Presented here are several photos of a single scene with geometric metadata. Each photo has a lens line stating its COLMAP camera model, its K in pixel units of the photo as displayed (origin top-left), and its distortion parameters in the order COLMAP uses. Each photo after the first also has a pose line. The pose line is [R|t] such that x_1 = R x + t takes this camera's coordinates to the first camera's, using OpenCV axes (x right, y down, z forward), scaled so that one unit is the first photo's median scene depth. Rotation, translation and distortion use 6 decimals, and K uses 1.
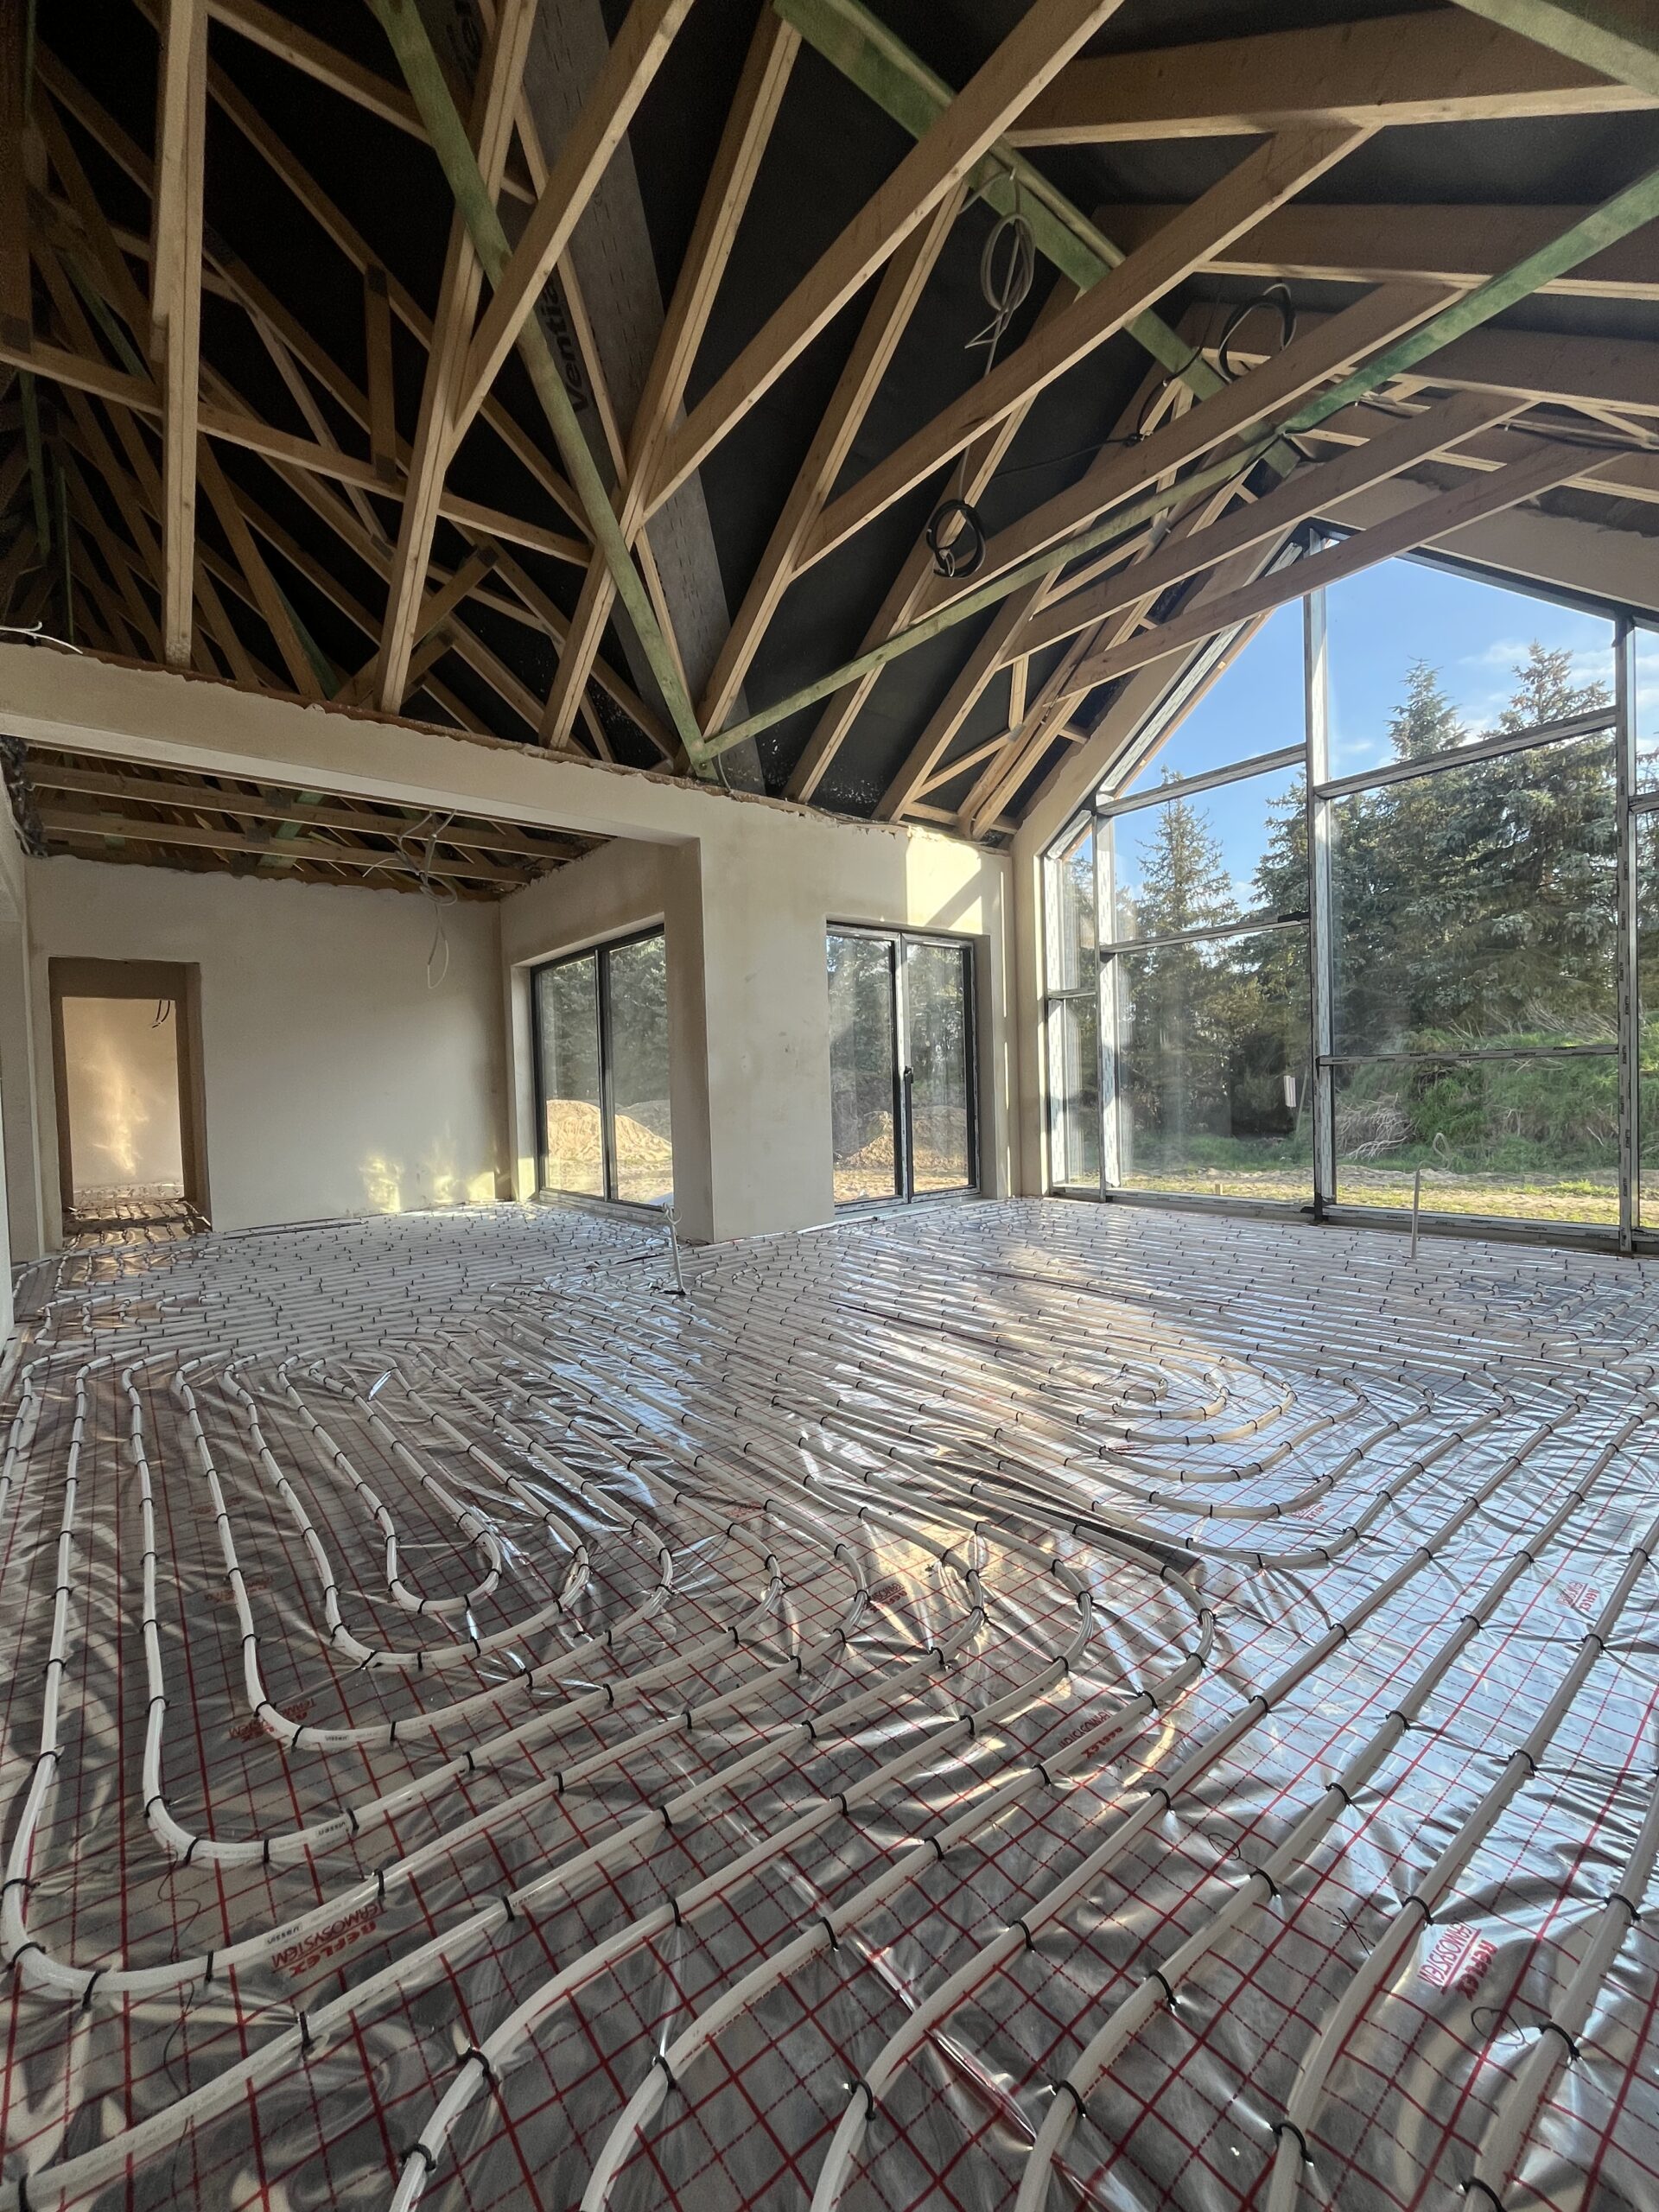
lens RADIAL K [[895.4, 0, 830.6], [0, 895.4, 1117.0], [0, 0, 1]] dist [-0.006425, 0.000046]
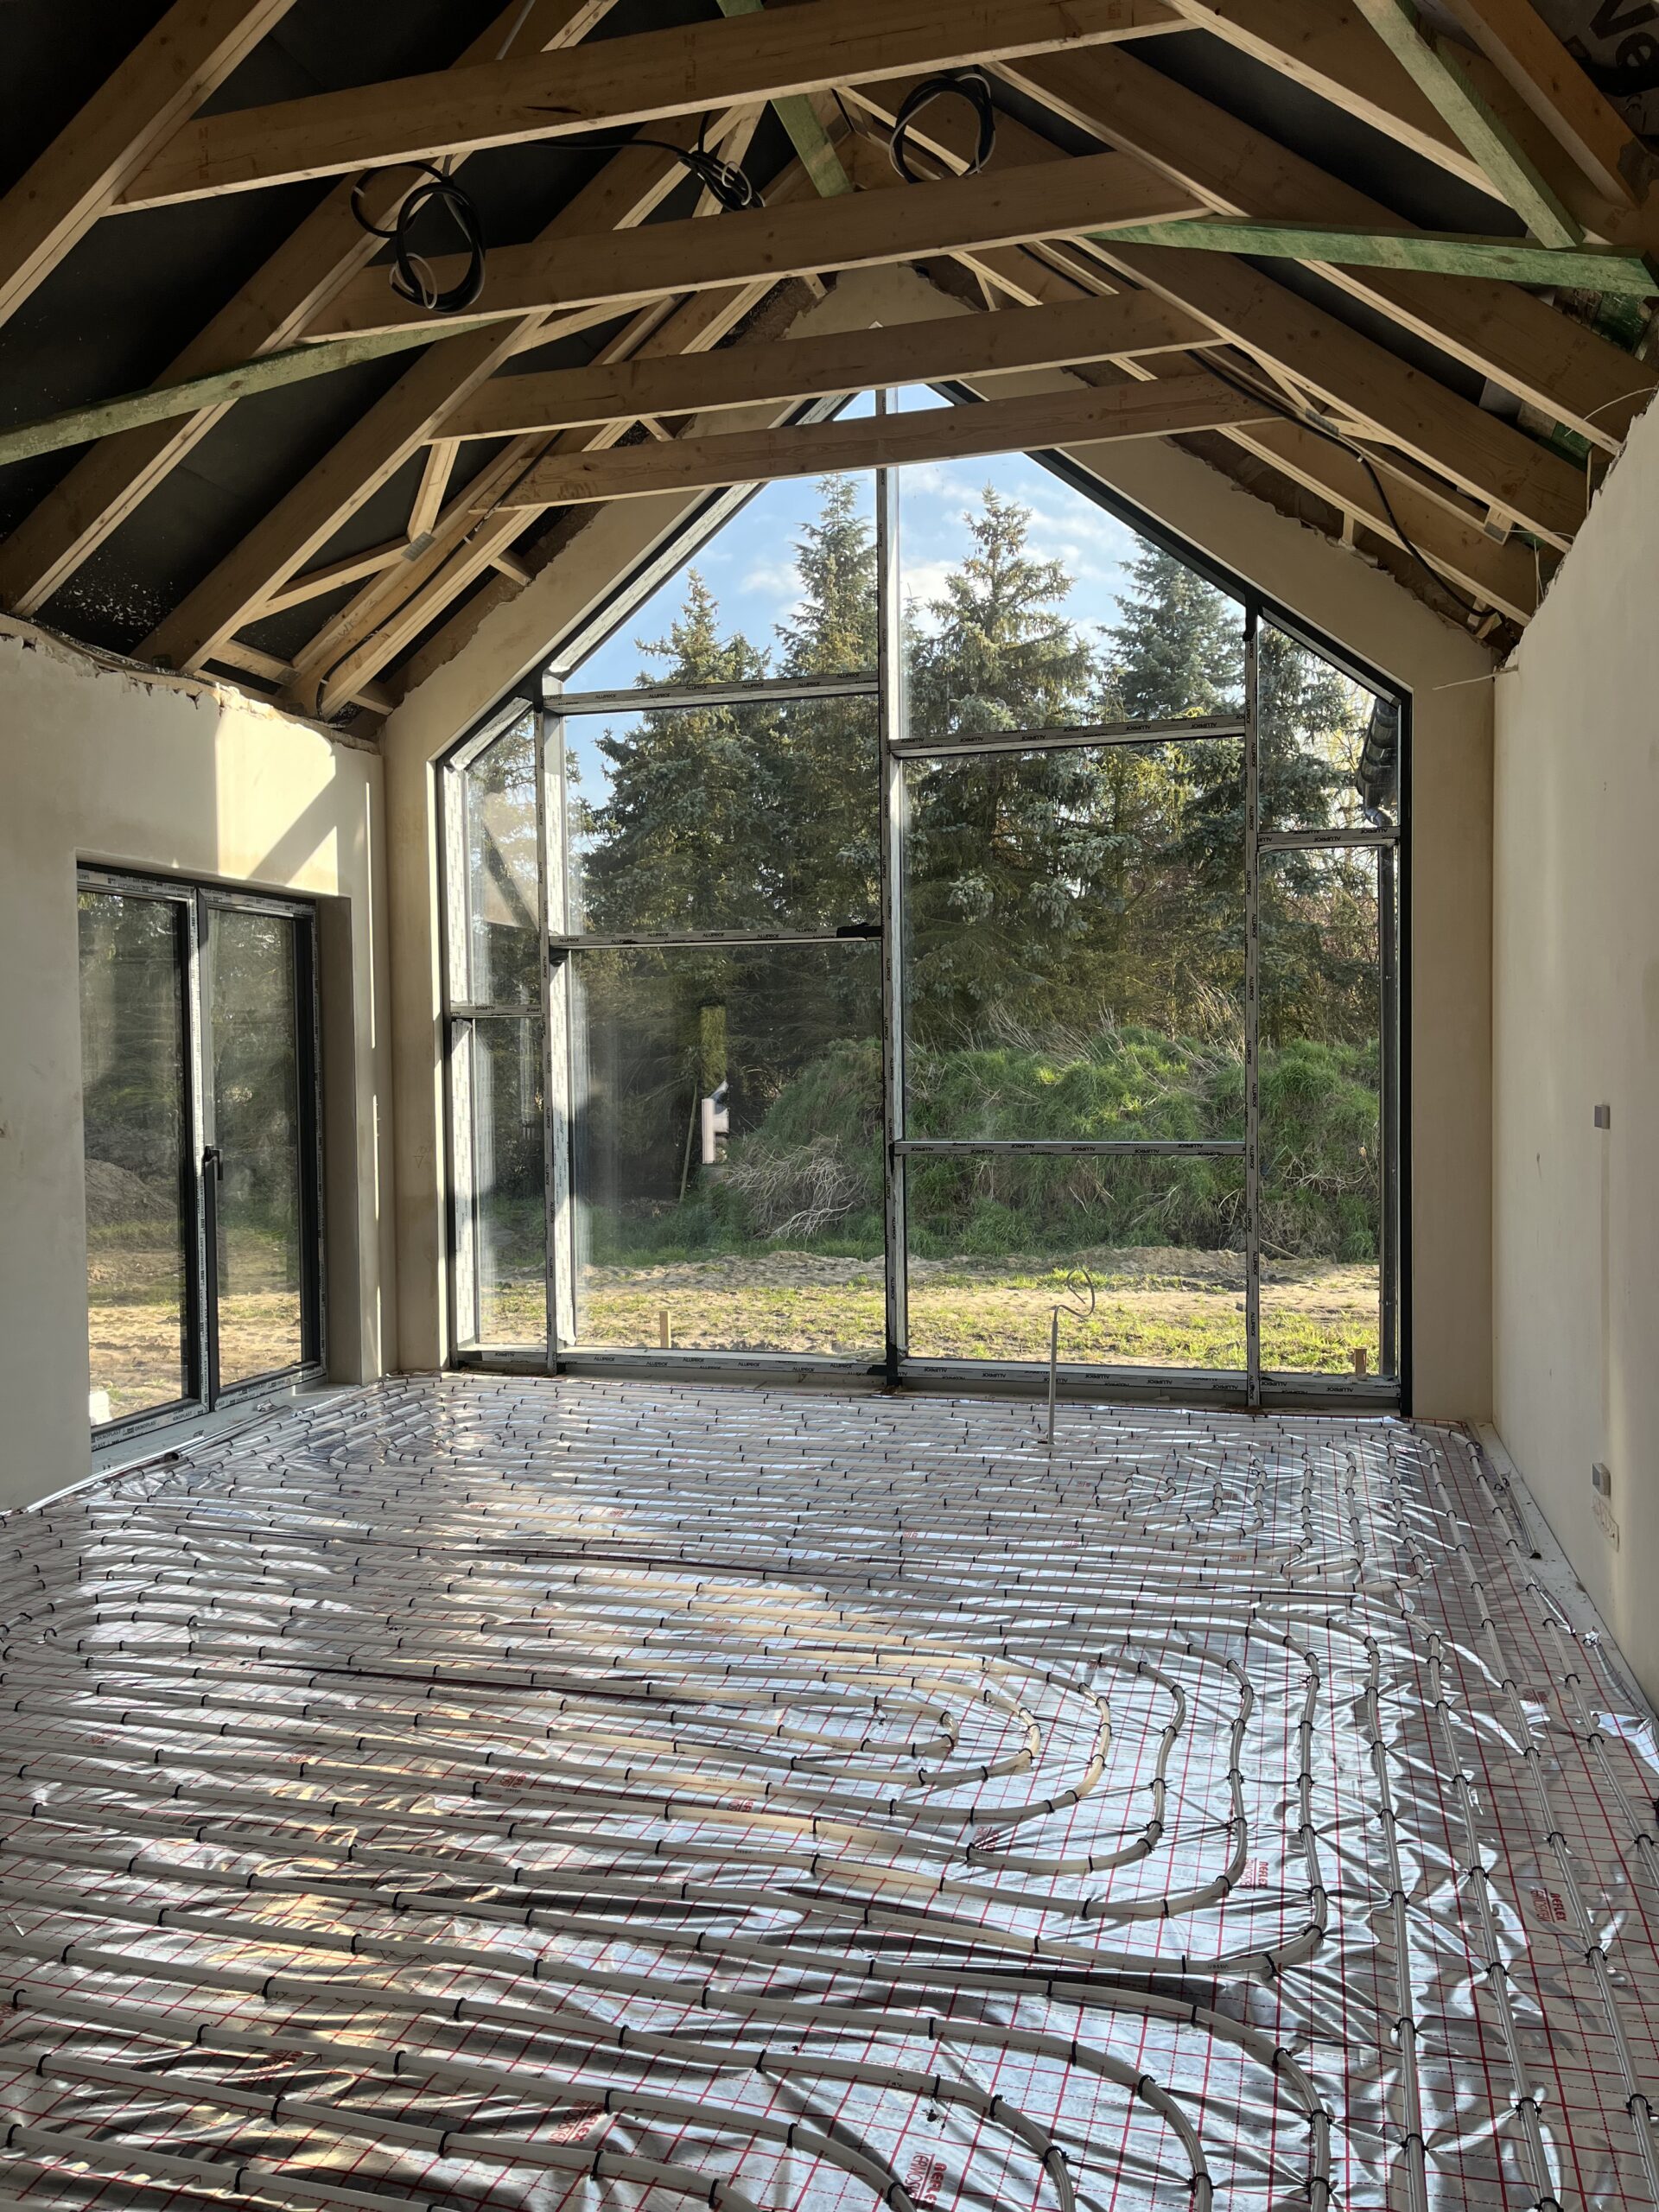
lens RADIAL K [[1663.6, 0, 831.2], [0, 1663.6, 1133.0], [0, 0, 1]] dist [0.057850, -0.077489]
pose [[0.815782, -0.003427, 0.578350, -0.289764], [0.004803, 0.999988, -0.000850, -0.098820], [-0.578340, 0.003471, 0.815788, 0.005088]]
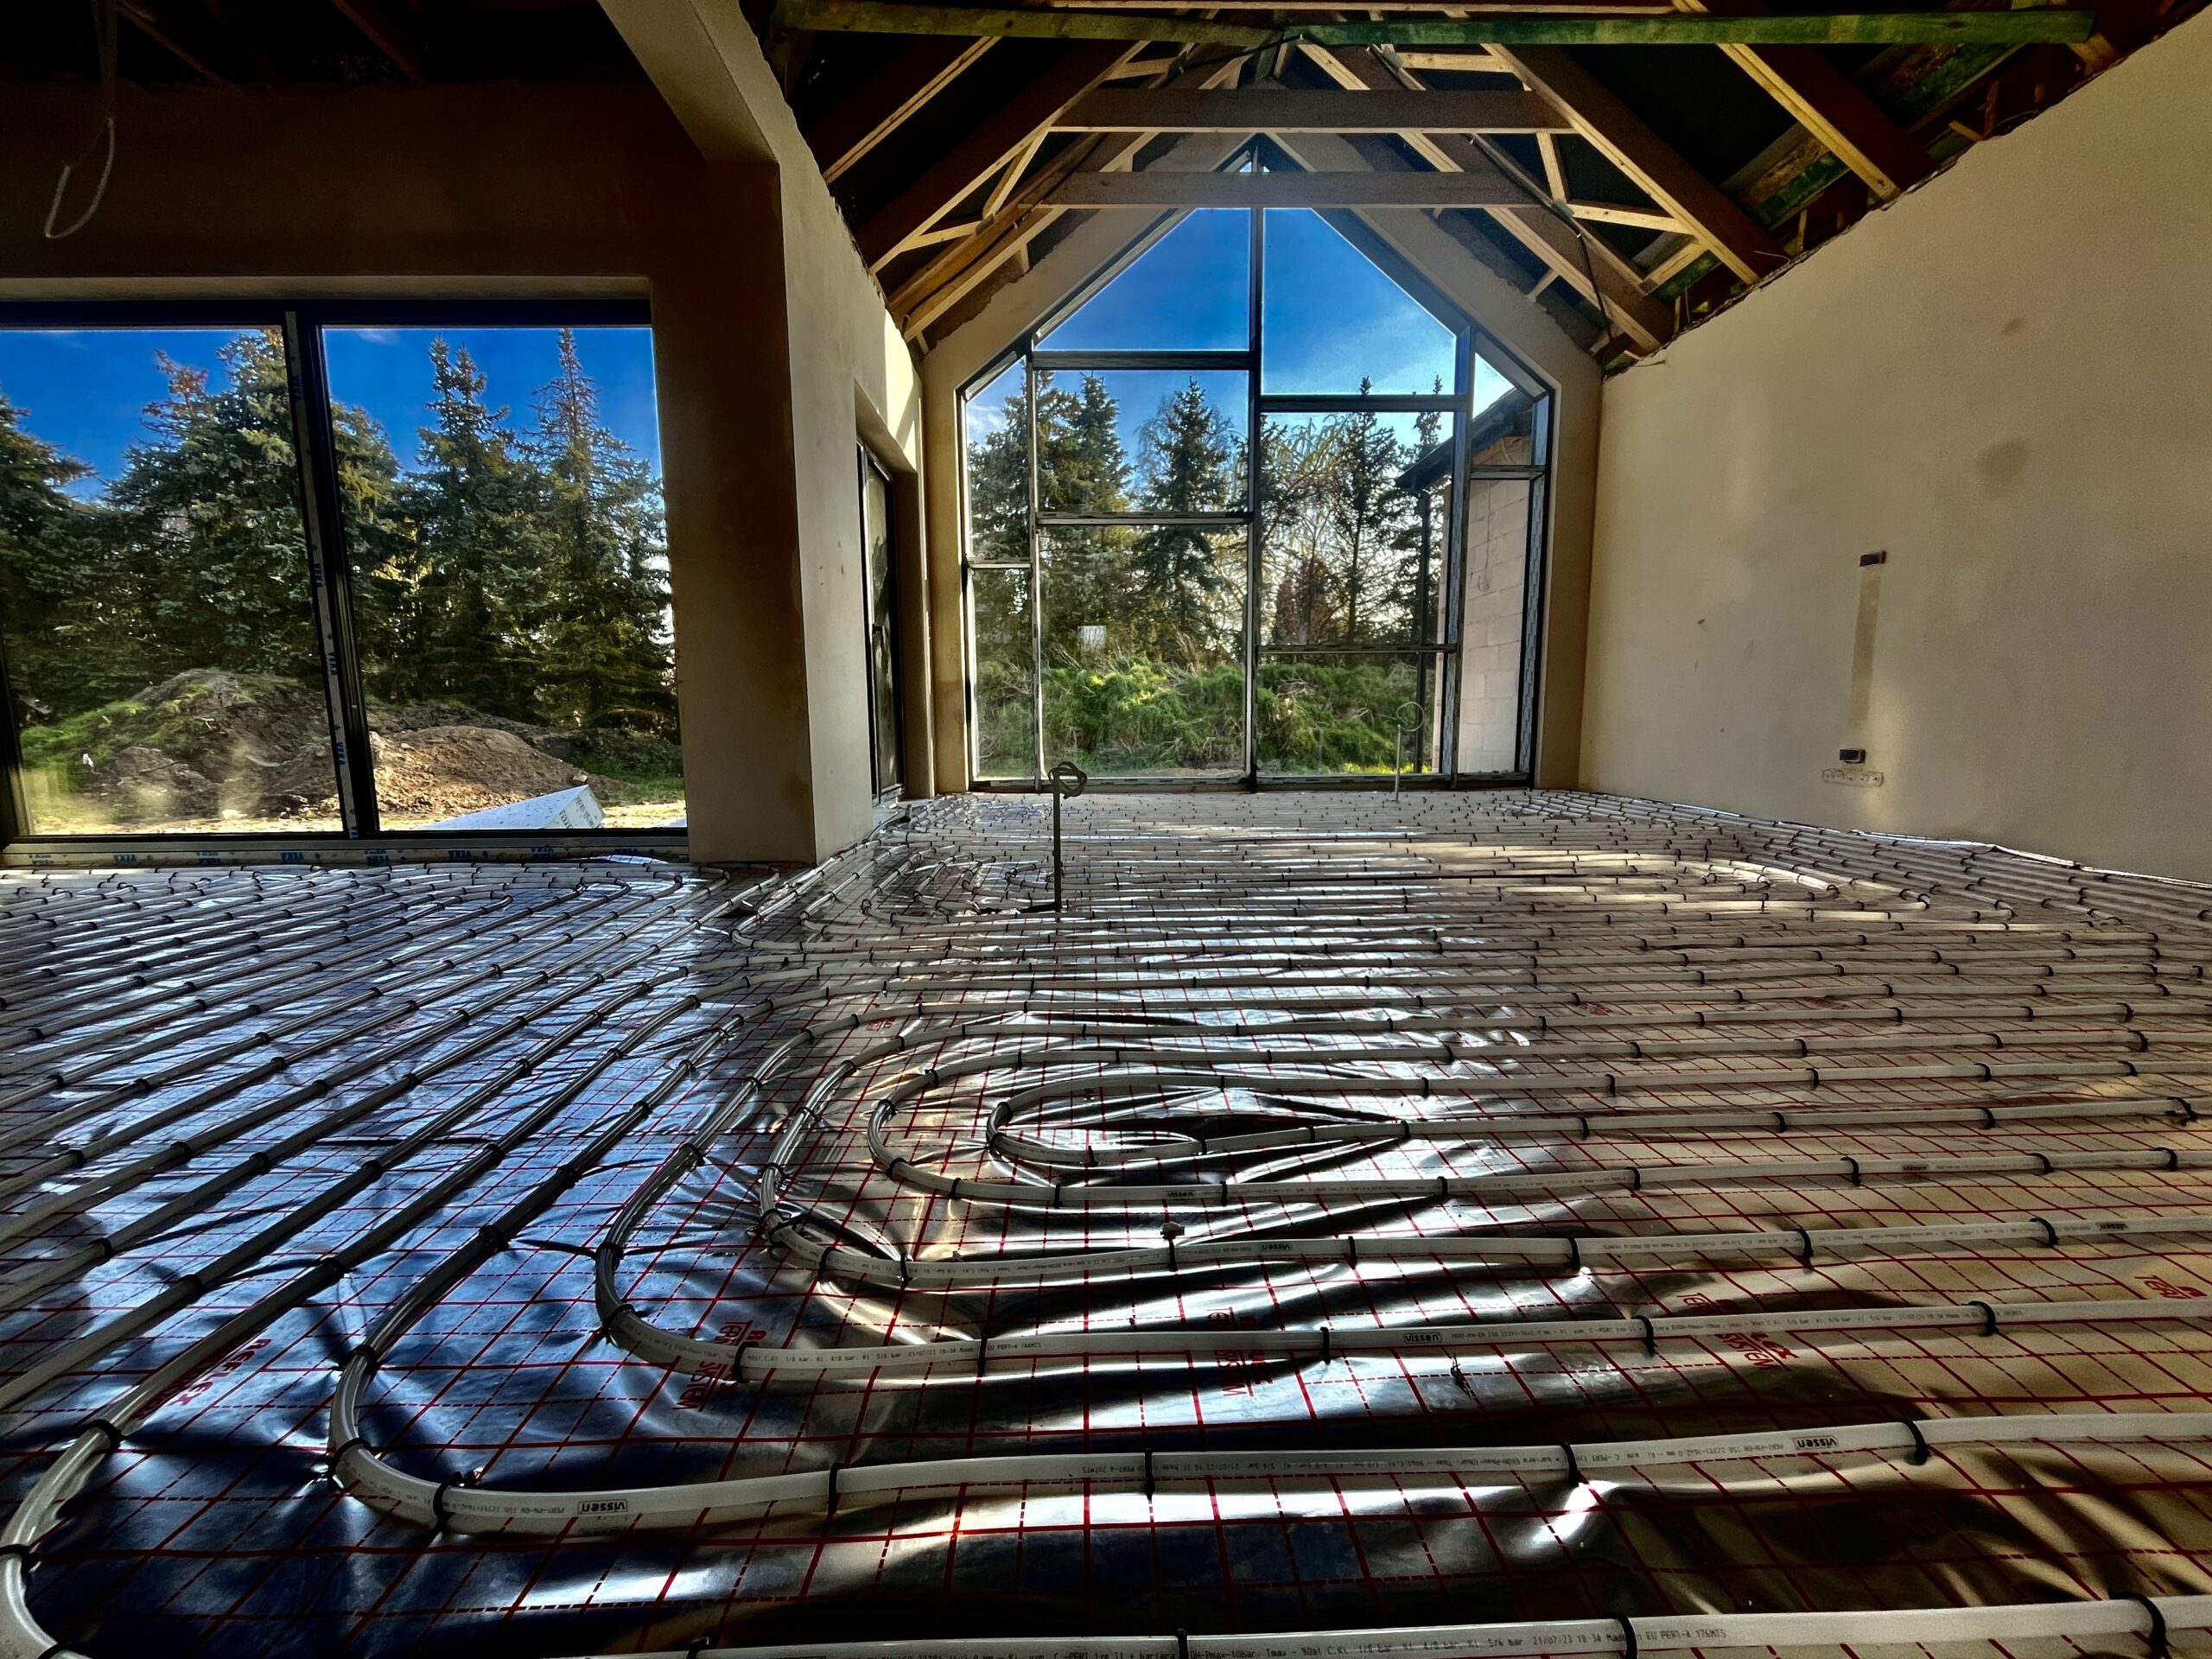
lens RADIAL K [[895.4, 0, 1104.5], [0, 895.4, 844.5], [0, 0, 1]] dist [-0.006425, 0.000046]
pose [[0.614357, -0.090138, 0.783863, -0.656178], [0.016368, 0.994695, 0.101554, 0.090316], [-0.788859, -0.049560, 0.612573, 0.587454]]
